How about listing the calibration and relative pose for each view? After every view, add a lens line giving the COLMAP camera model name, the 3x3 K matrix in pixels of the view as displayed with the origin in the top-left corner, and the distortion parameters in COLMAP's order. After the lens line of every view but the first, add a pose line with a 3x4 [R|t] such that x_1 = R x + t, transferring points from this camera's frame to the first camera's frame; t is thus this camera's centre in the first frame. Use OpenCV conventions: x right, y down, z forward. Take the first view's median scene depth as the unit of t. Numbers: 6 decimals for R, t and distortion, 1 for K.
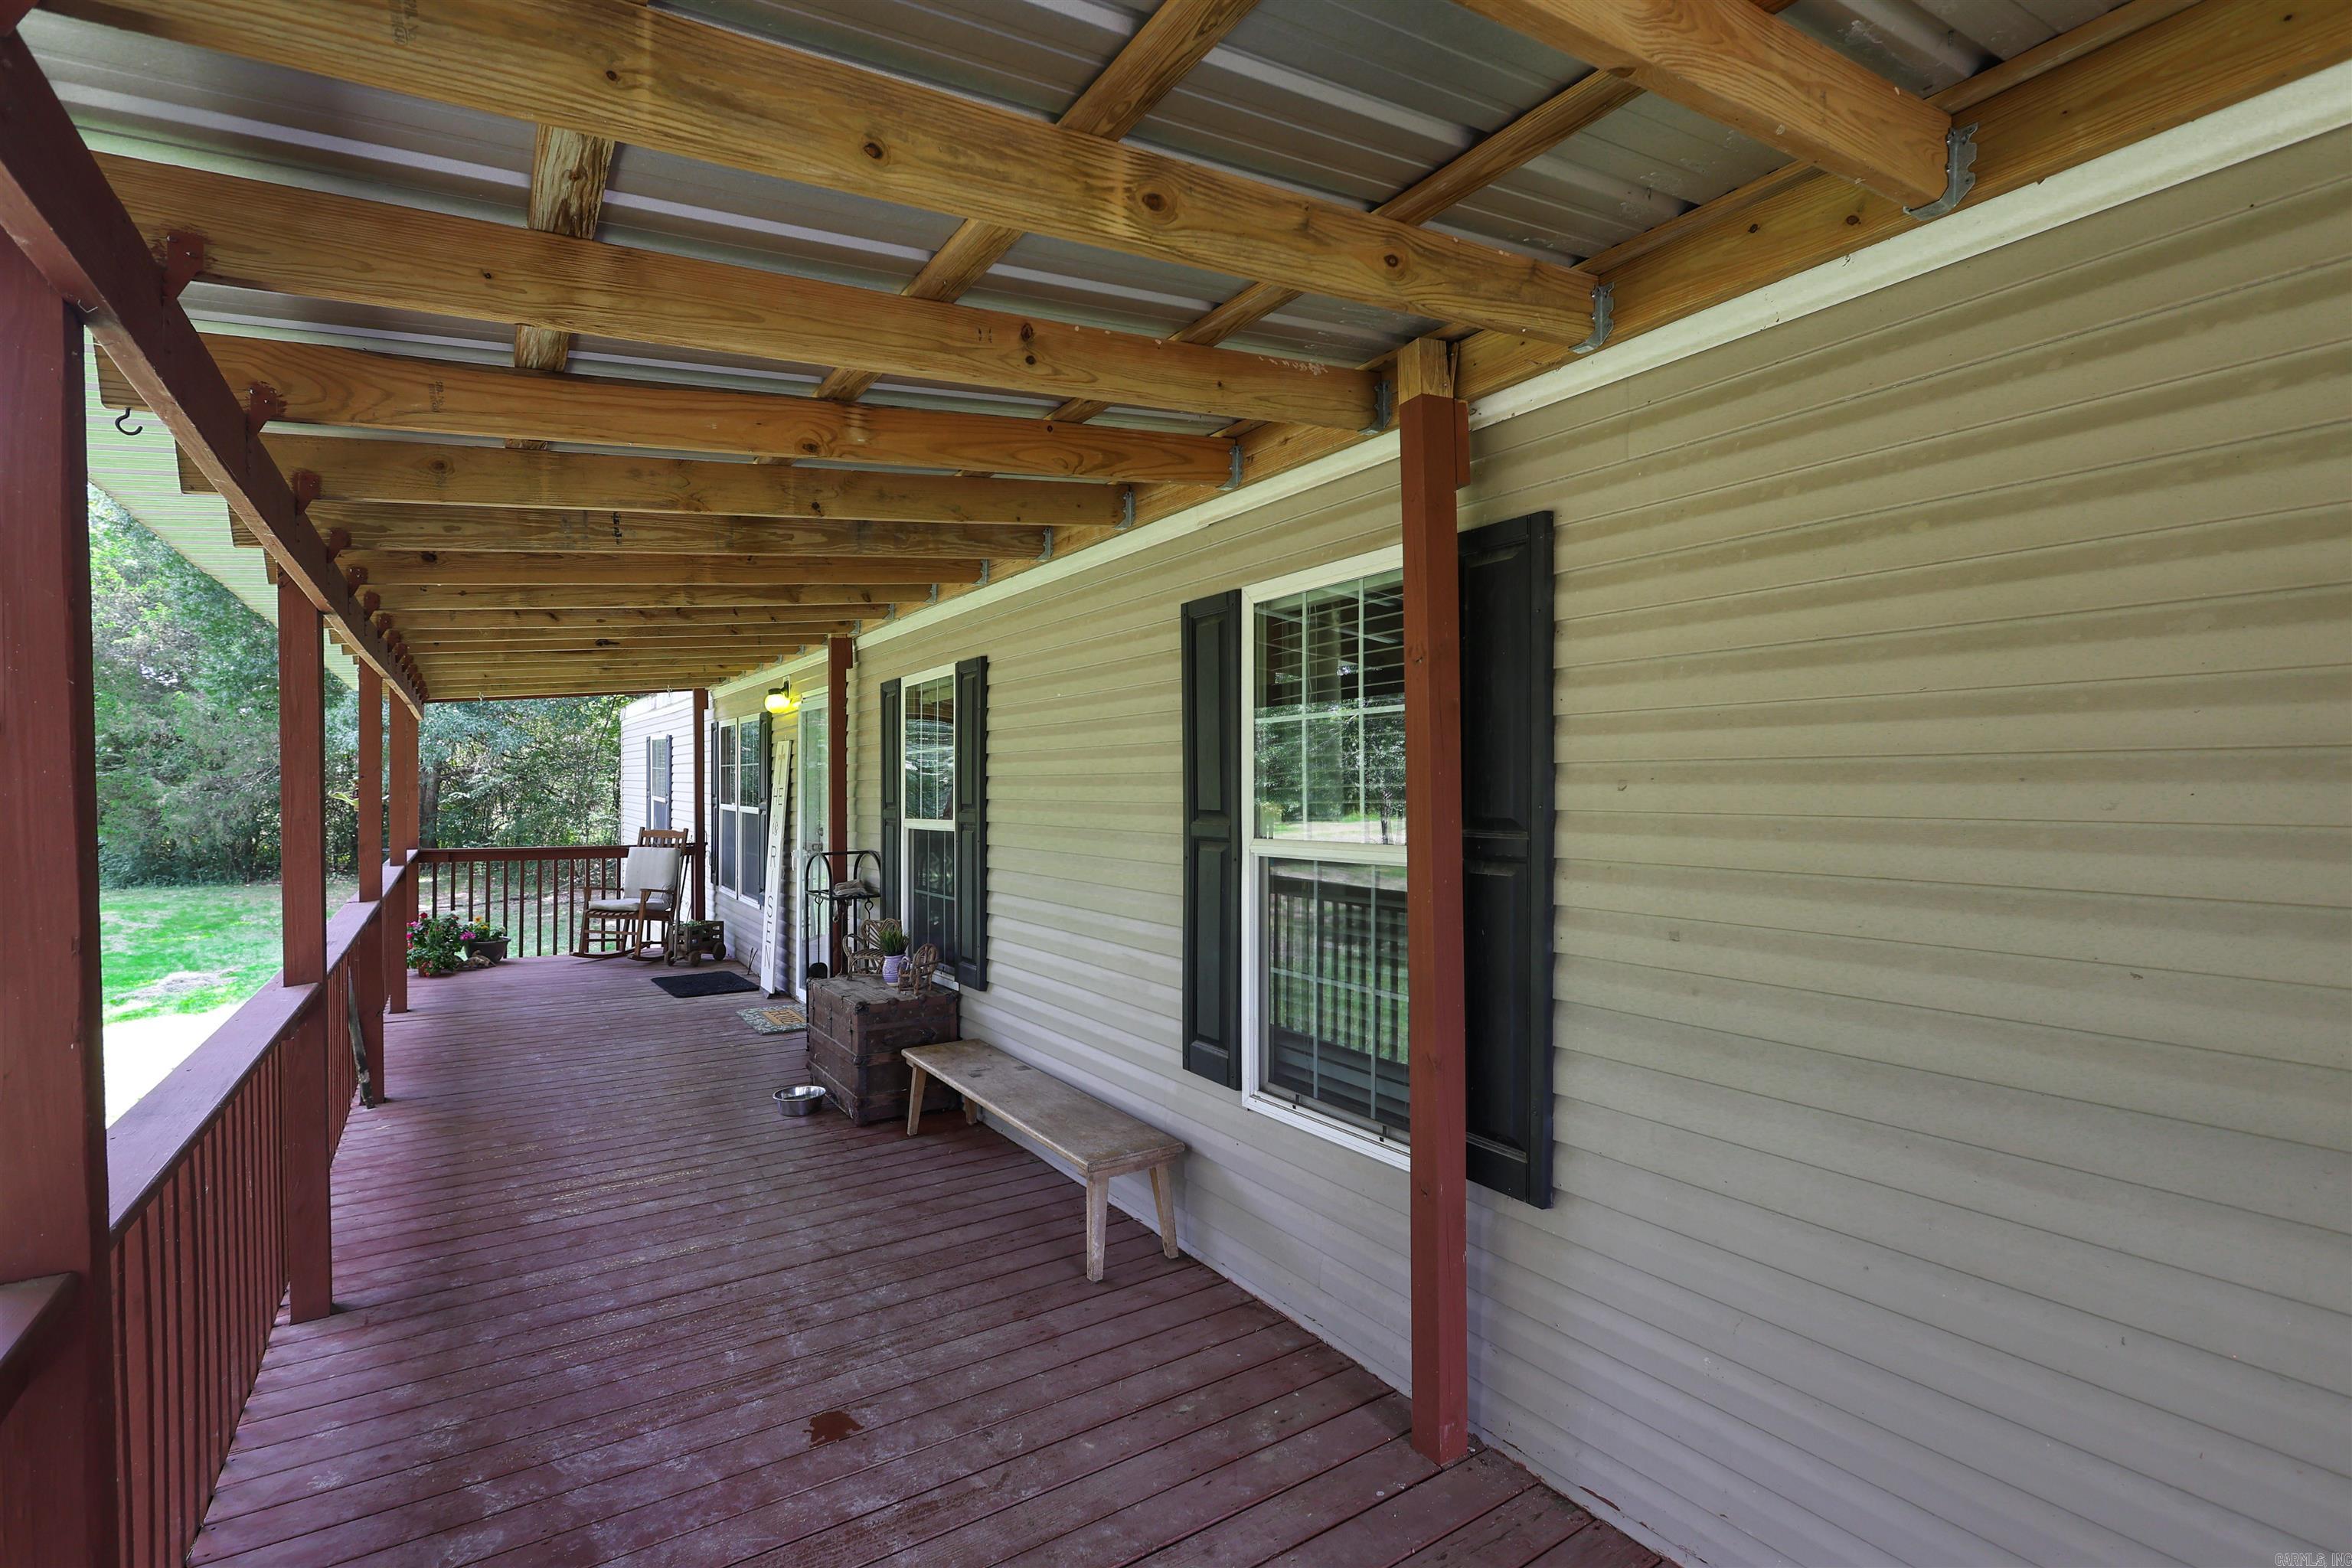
lens RADIAL K [[1144.4, 0, 1176.0], [0, 1144.4, 784.0], [0, 0, 1]] dist [-0.000047, 0.000302]
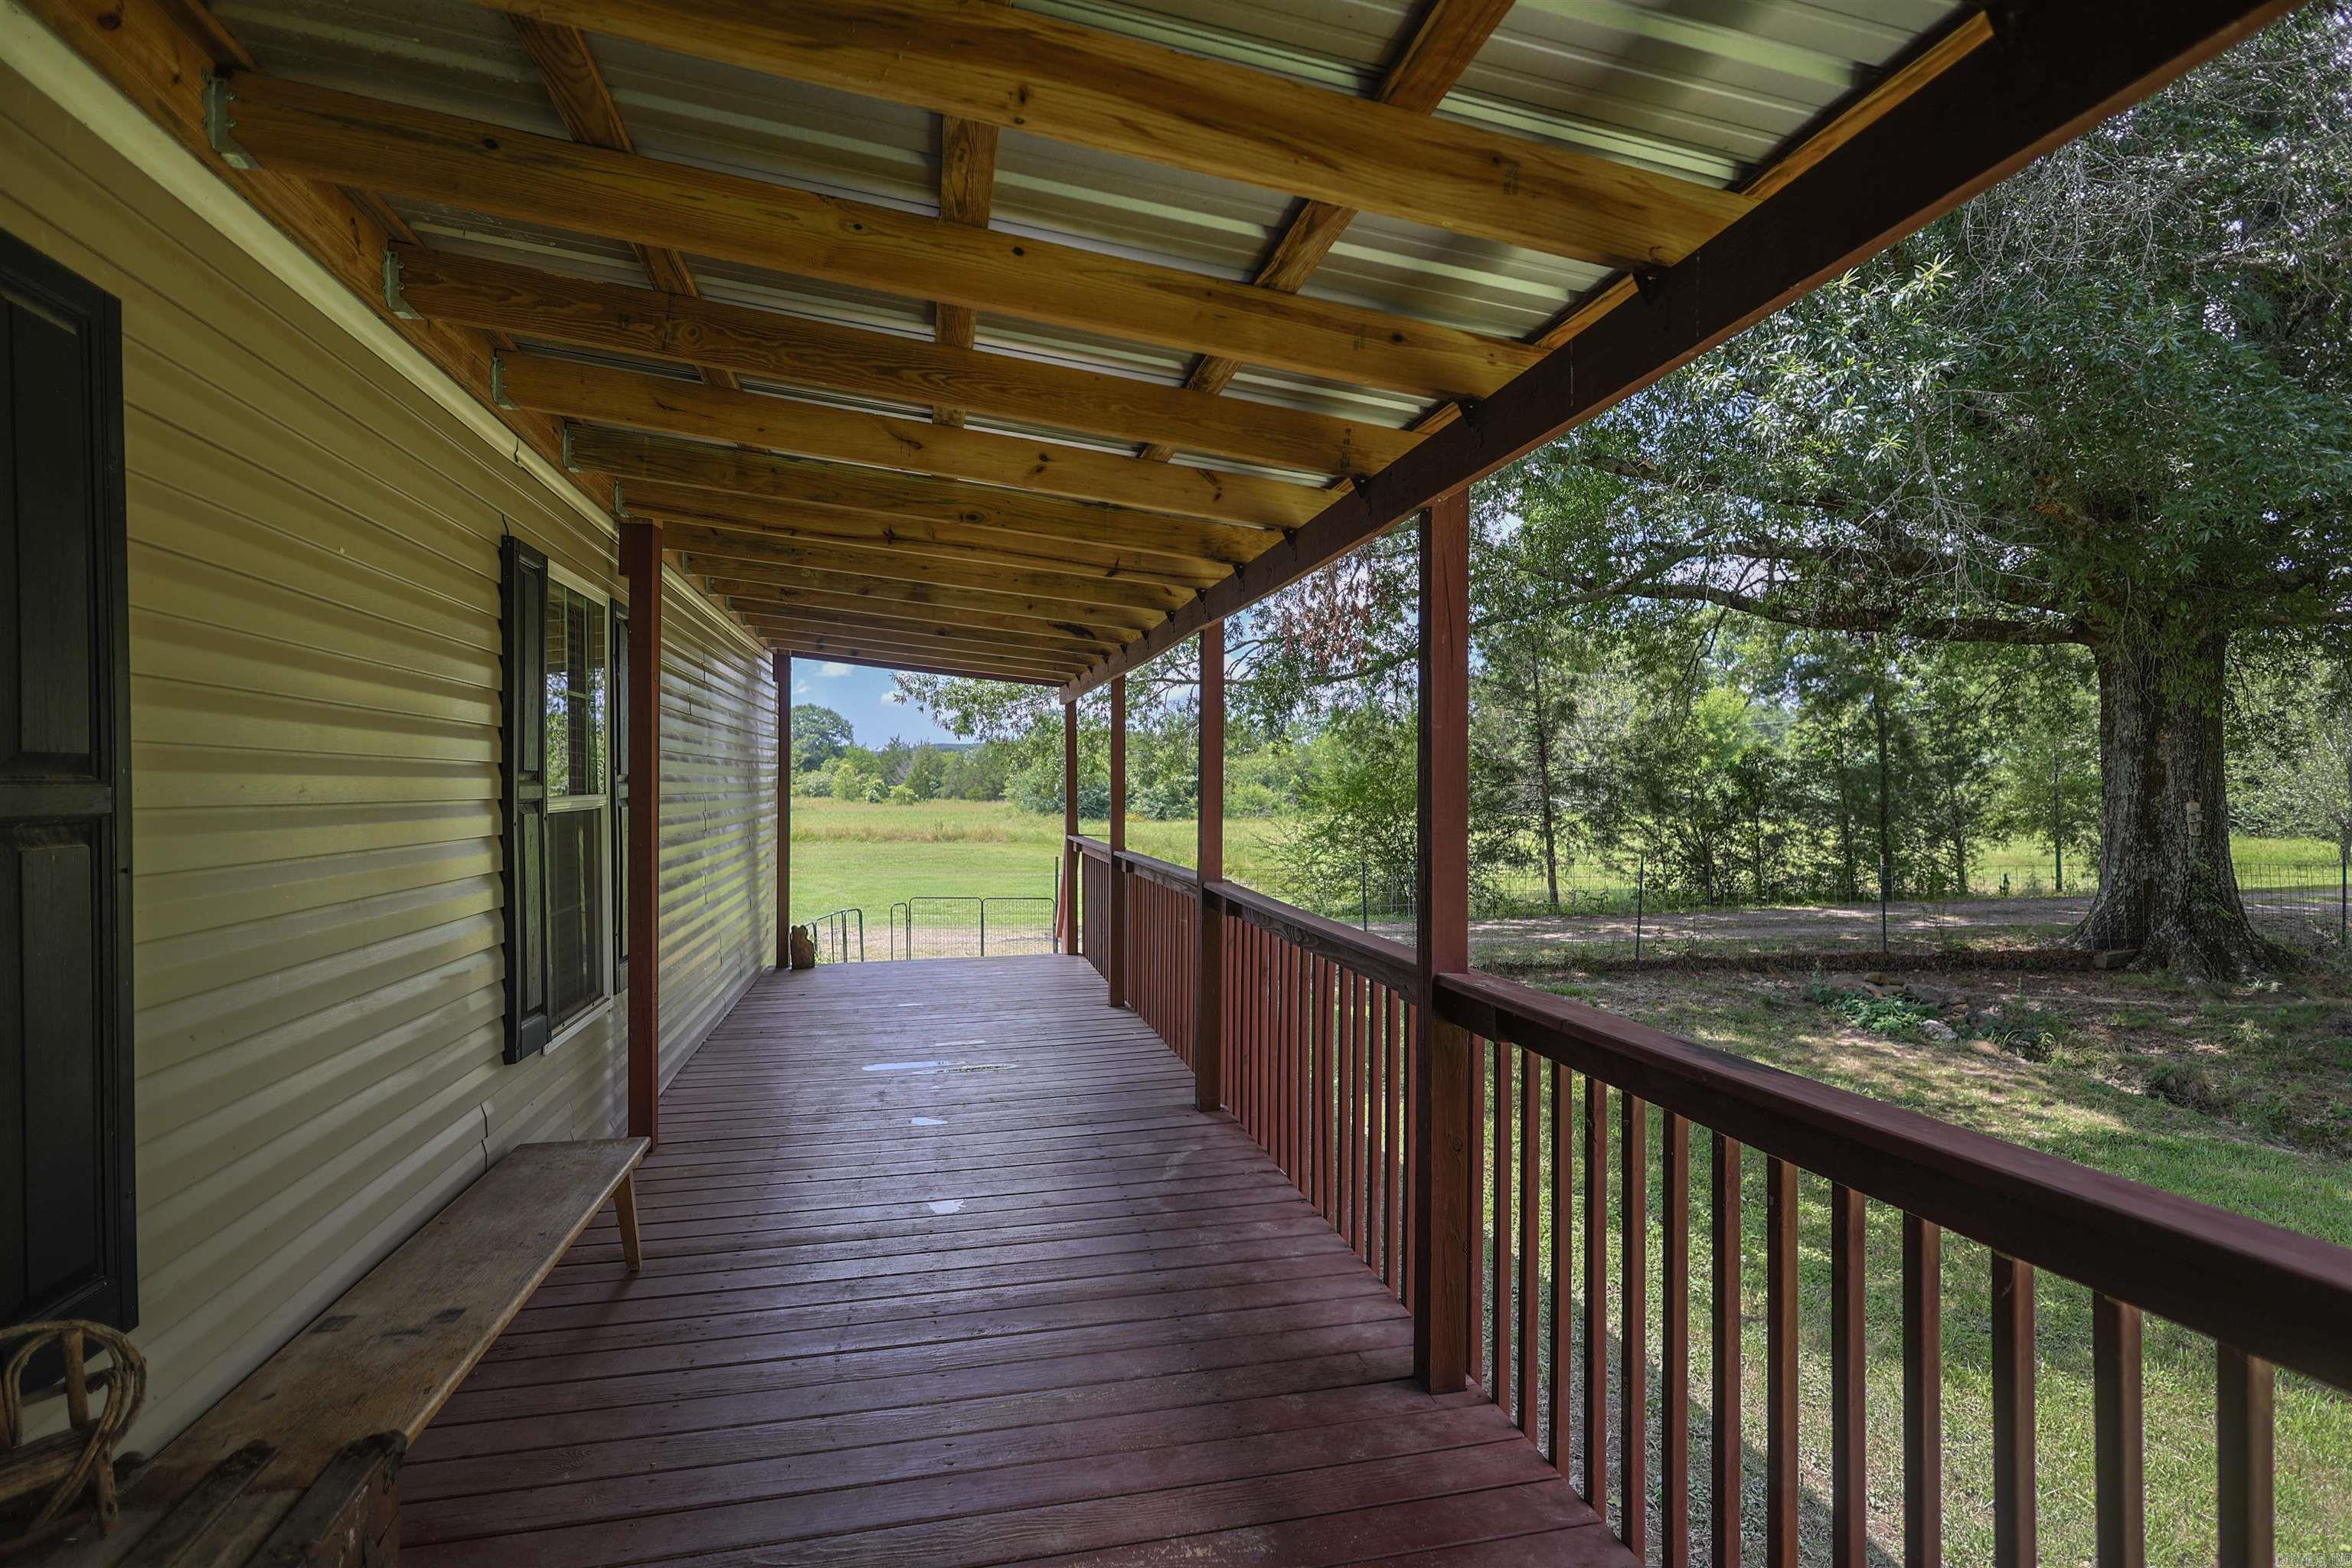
lens RADIAL K [[1144.4, 0, 1176.0], [0, 1144.4, 784.0], [0, 0, 1]] dist [-0.000047, 0.000302]
pose [[-0.942457, 0.007541, 0.334241, -0.763047], [0.006220, 0.999968, -0.005024, 0.037227], [-0.334268, -0.002656, -0.942474, 1.633908]]
